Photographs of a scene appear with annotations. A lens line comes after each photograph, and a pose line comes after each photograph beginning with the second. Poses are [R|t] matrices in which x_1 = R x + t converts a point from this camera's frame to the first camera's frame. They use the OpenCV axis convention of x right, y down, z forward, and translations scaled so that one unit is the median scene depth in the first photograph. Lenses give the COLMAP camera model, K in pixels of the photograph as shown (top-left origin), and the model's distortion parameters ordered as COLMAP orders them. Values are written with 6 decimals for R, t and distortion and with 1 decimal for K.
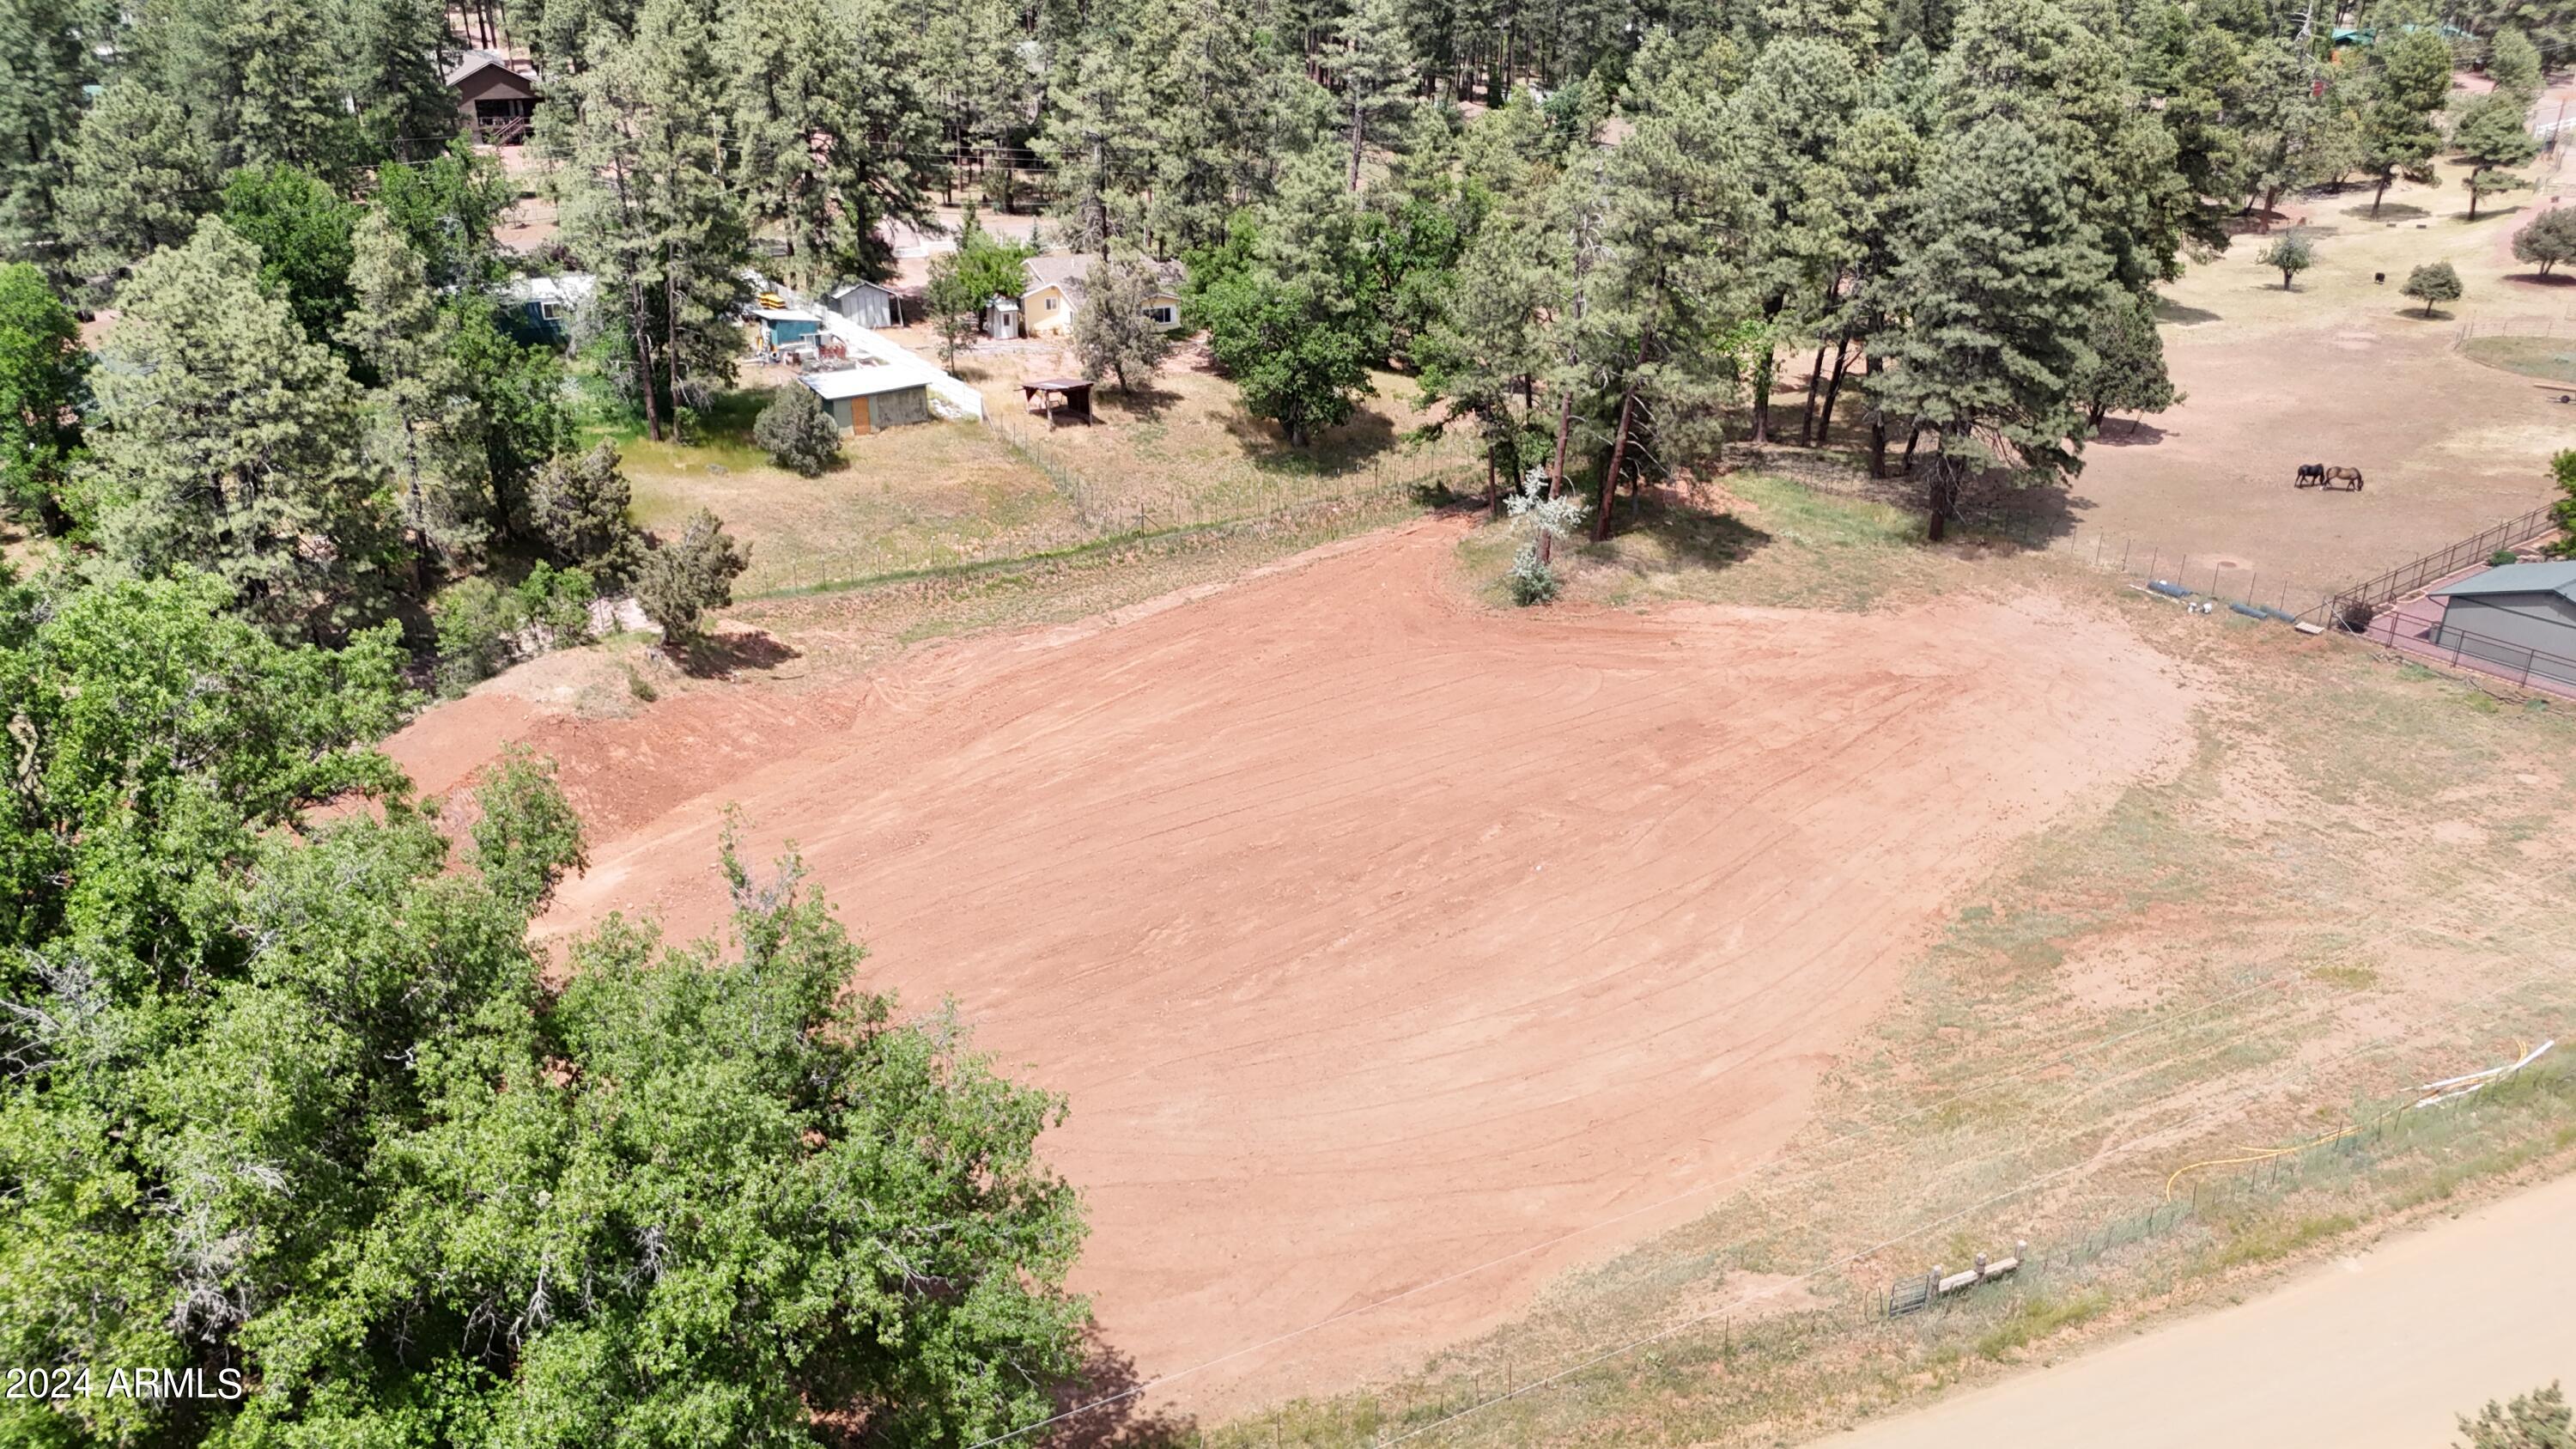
lens RADIAL K [[1907.1, 0, 1297.5], [0, 1907.1, 724.5], [0, 0, 1]] dist [0.091003, -0.095591]
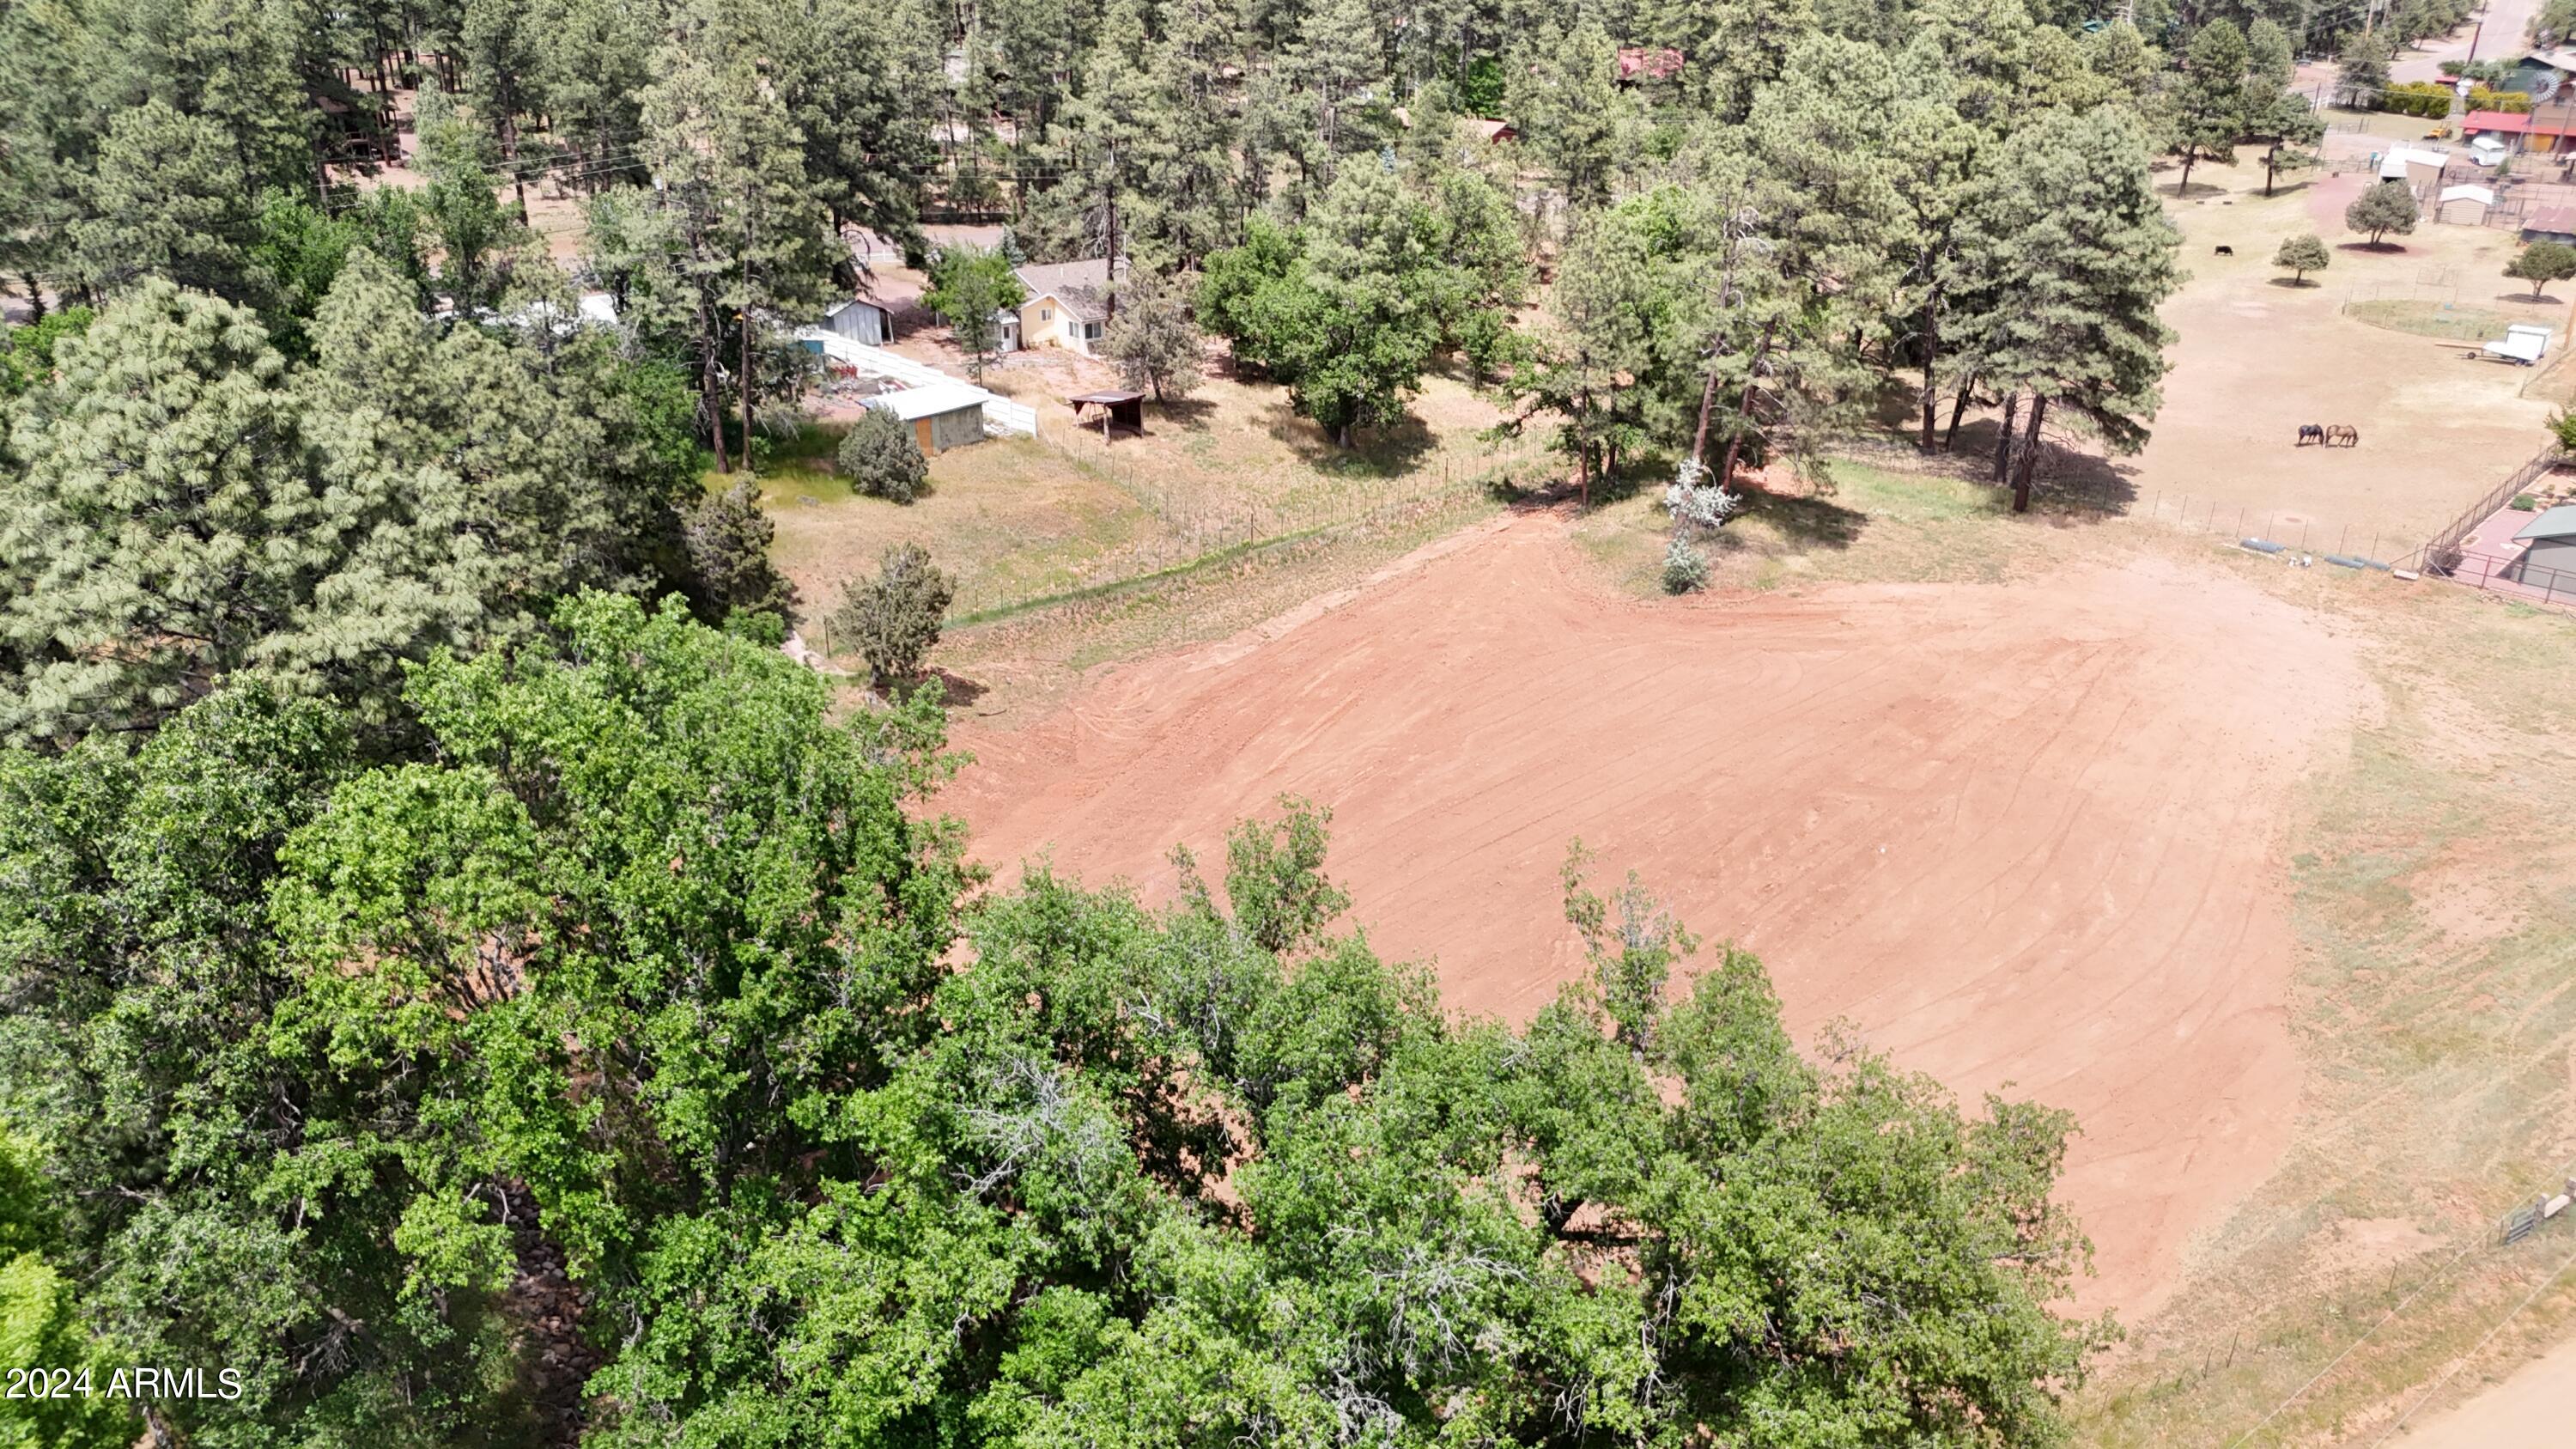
lens RADIAL K [[1907.1, 0, 1275.0], [0, 1907.1, 731.1], [0, 0, 1]] dist [0.091003, -0.095591]
pose [[0.985349, -0.066939, 0.156862, -0.222480], [0.066432, 0.997755, 0.008478, -0.011390], [-0.157077, 0.002067, 0.987584, 0.027131]]
